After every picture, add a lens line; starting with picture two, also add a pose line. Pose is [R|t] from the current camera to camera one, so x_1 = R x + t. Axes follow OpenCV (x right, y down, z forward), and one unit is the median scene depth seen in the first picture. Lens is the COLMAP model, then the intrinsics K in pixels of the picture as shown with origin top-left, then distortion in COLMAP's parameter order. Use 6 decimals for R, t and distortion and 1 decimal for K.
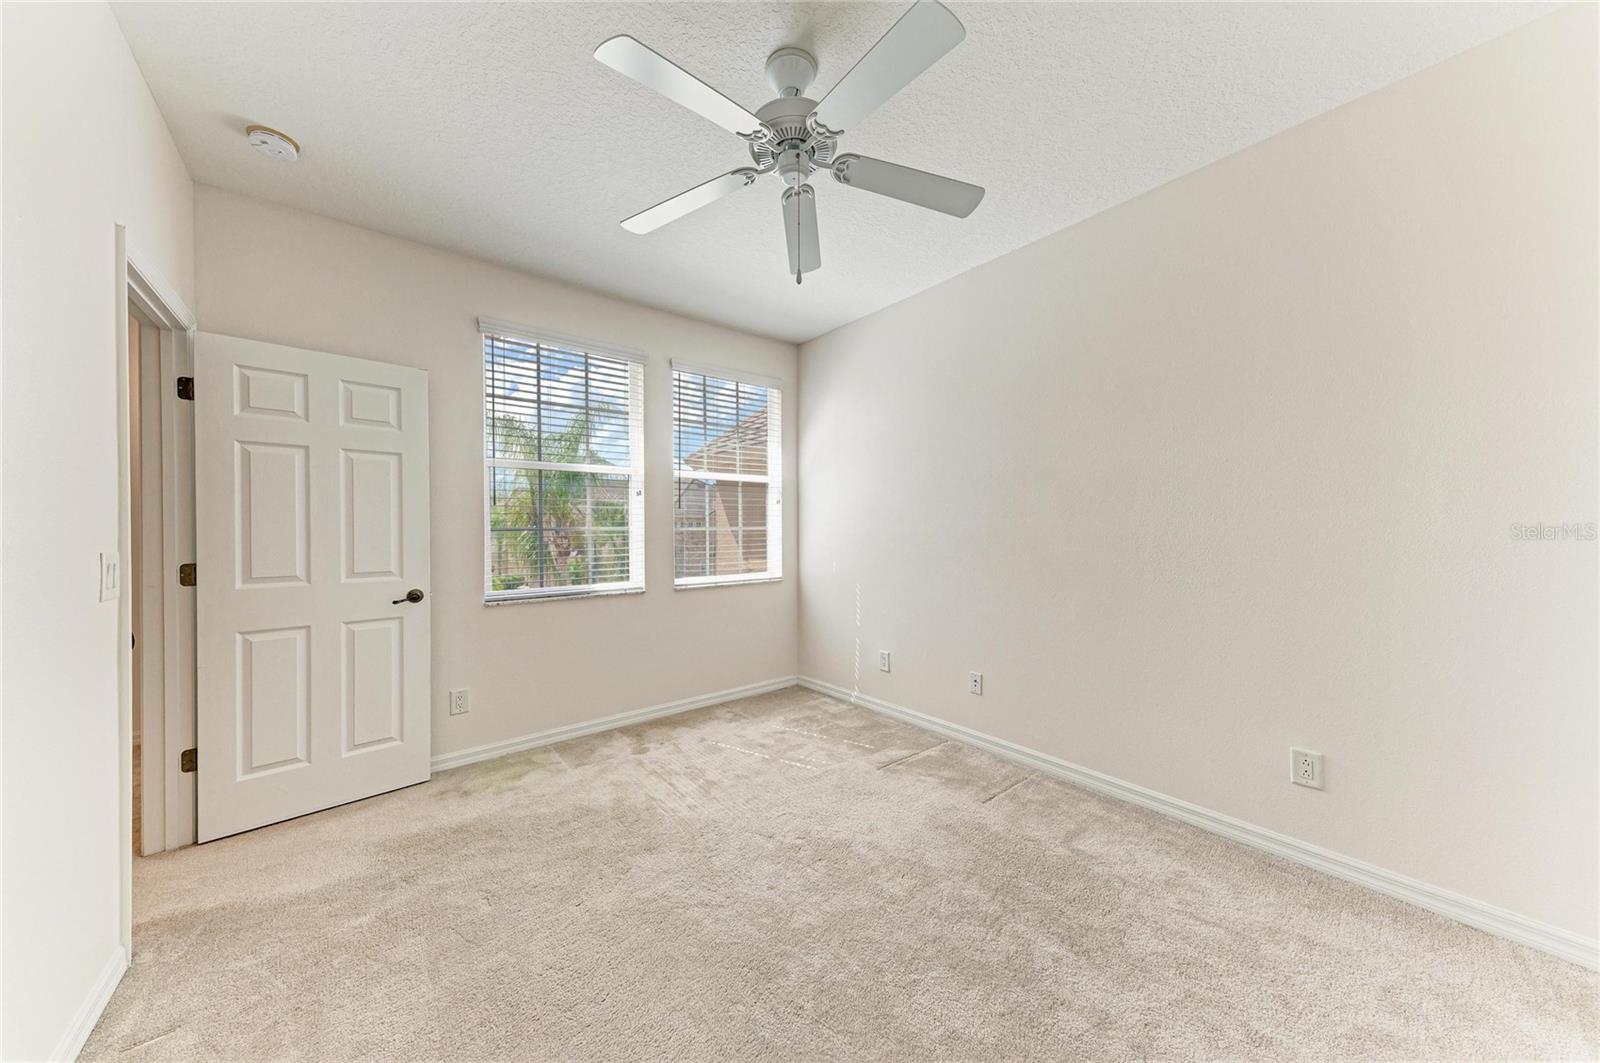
lens RADIAL K [[539.4, 0, 800.8], [0, 539.4, 533.7], [0, 0, 1]] dist [0.026750, -0.005743]
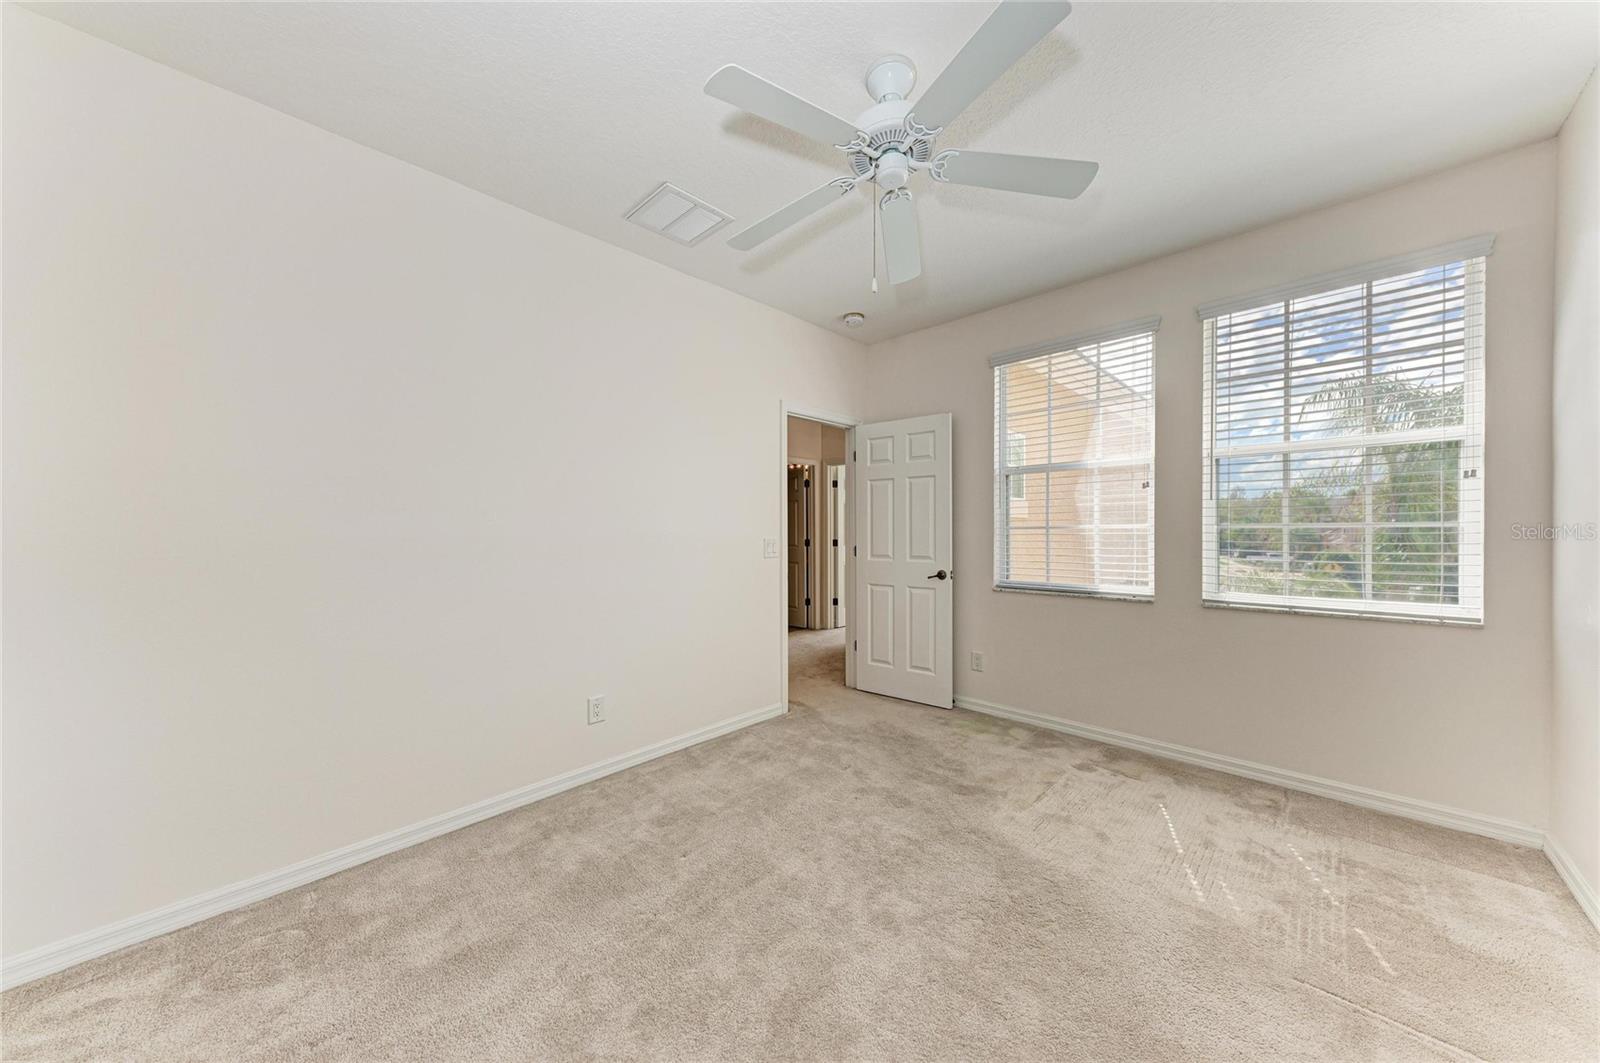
lens RADIAL K [[539.4, 0, 800.8], [0, 539.4, 533.7], [0, 0, 1]] dist [0.026750, -0.005743]
pose [[0.127023, 0.013872, -0.991803, 0.561373], [-0.001580, 0.999904, 0.013783, -0.010244], [0.991899, -0.000184, 0.127032, 0.406101]]
